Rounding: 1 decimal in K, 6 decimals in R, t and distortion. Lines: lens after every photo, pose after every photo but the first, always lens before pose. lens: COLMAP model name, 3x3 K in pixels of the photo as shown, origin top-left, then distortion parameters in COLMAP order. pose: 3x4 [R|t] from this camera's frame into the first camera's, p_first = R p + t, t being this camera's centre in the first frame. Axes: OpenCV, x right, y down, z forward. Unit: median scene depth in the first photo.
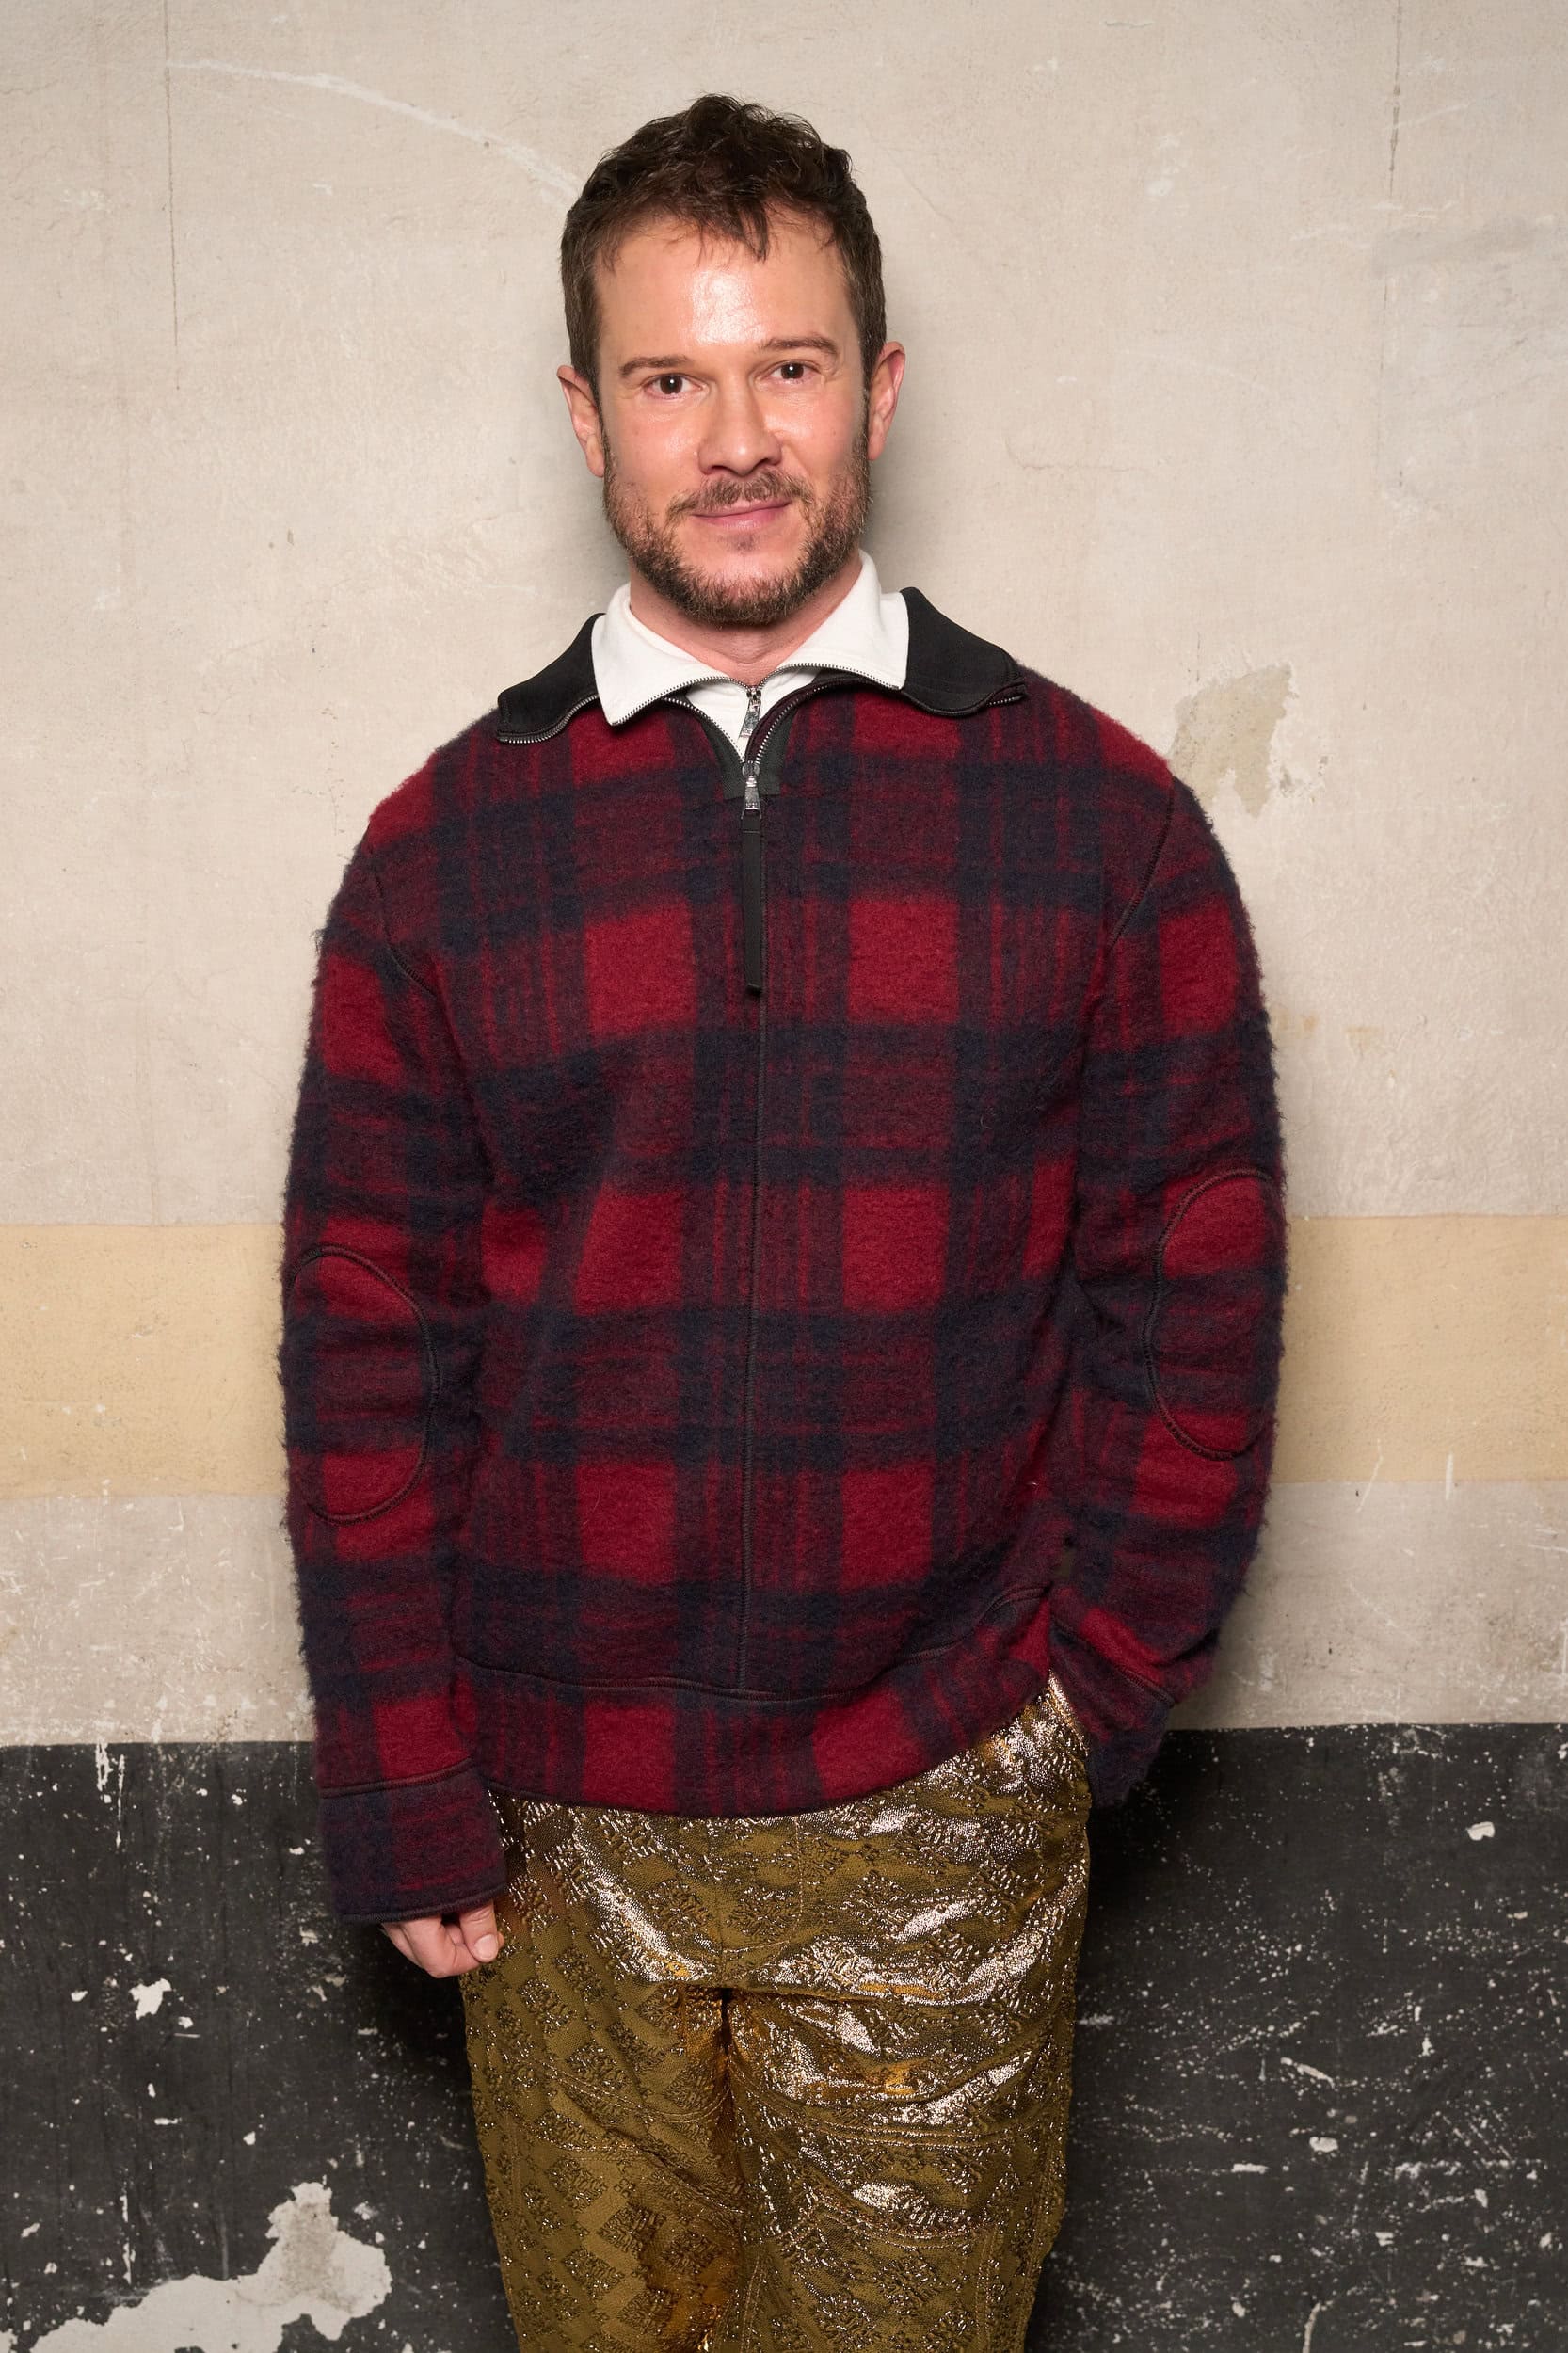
lens RADIAL K [[1880.5, 0, 784.0], [0, 1880.5, 1176.5], [0, 0, 1]] dist [-0.001295, 0.005690]
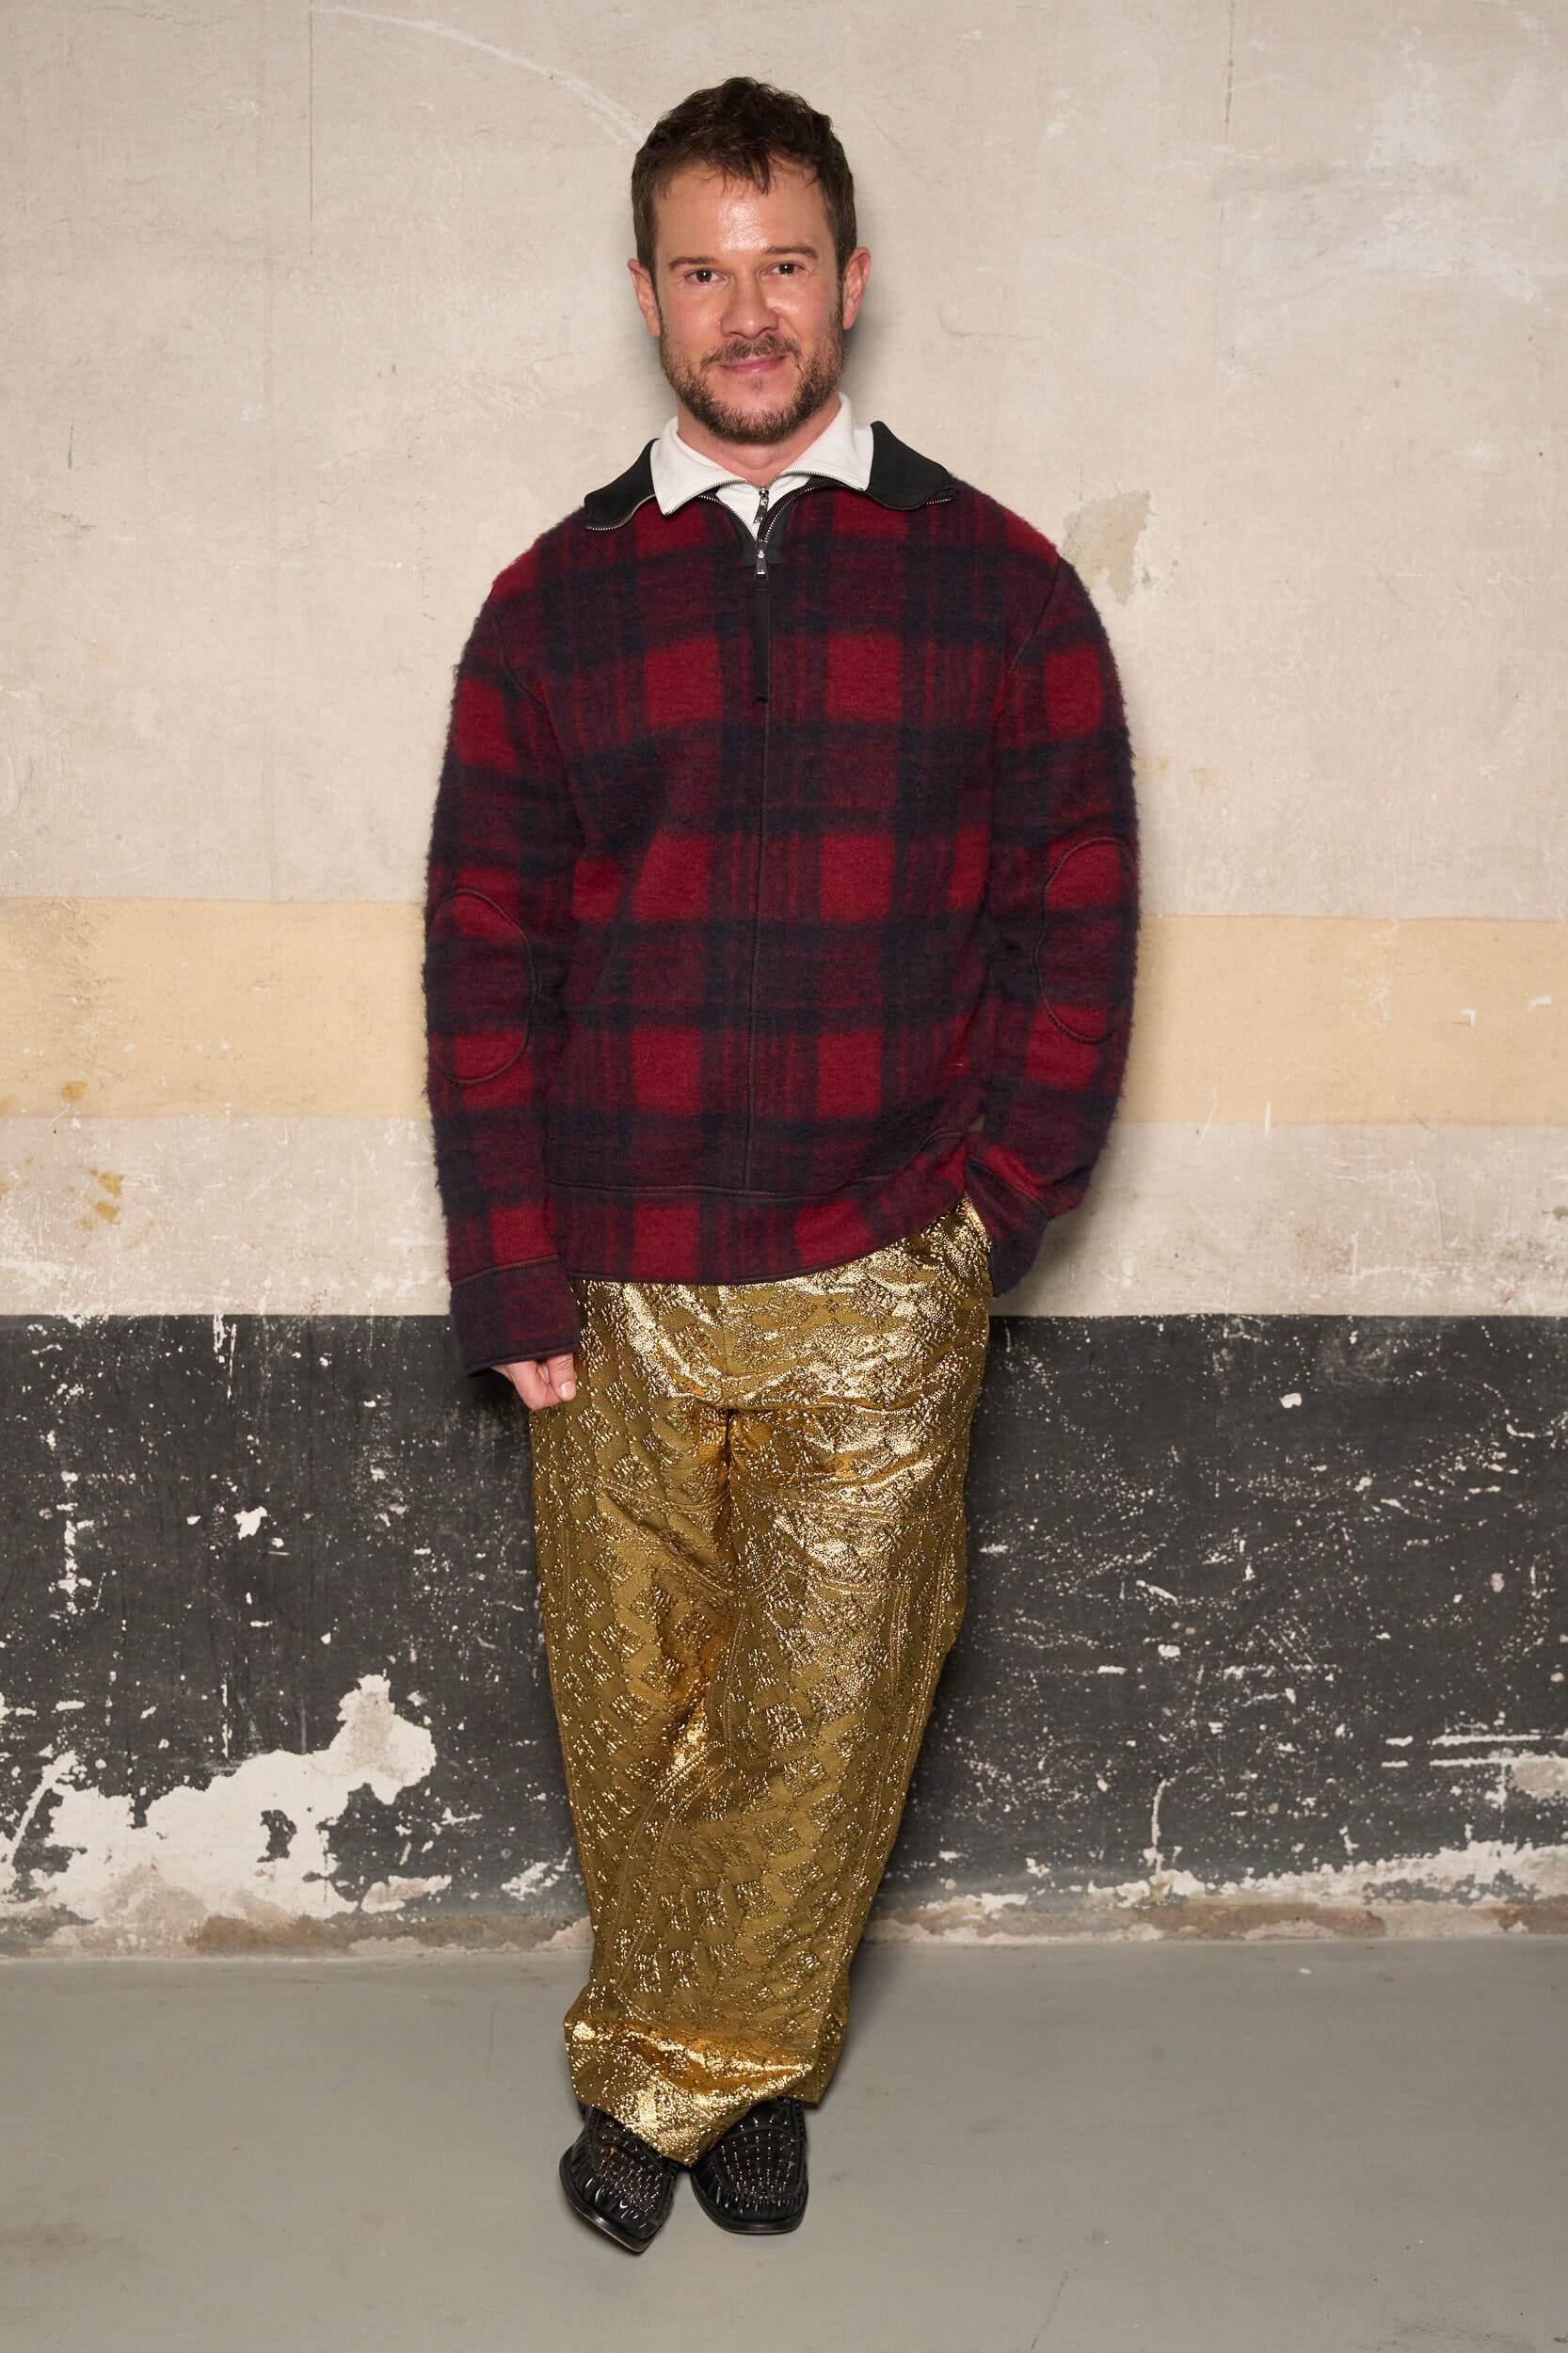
lens RADIAL K [[2363.5, 0, 784.0], [0, 2363.5, 1176.5], [0, 0, 1]] dist [0.001738, 0.003722]
pose [[0.998060, 0.011075, 0.061270, -0.079032], [-0.011313, 0.999930, 0.003537, 0.194804], [-0.061227, -0.004223, 0.998115, -0.605465]]
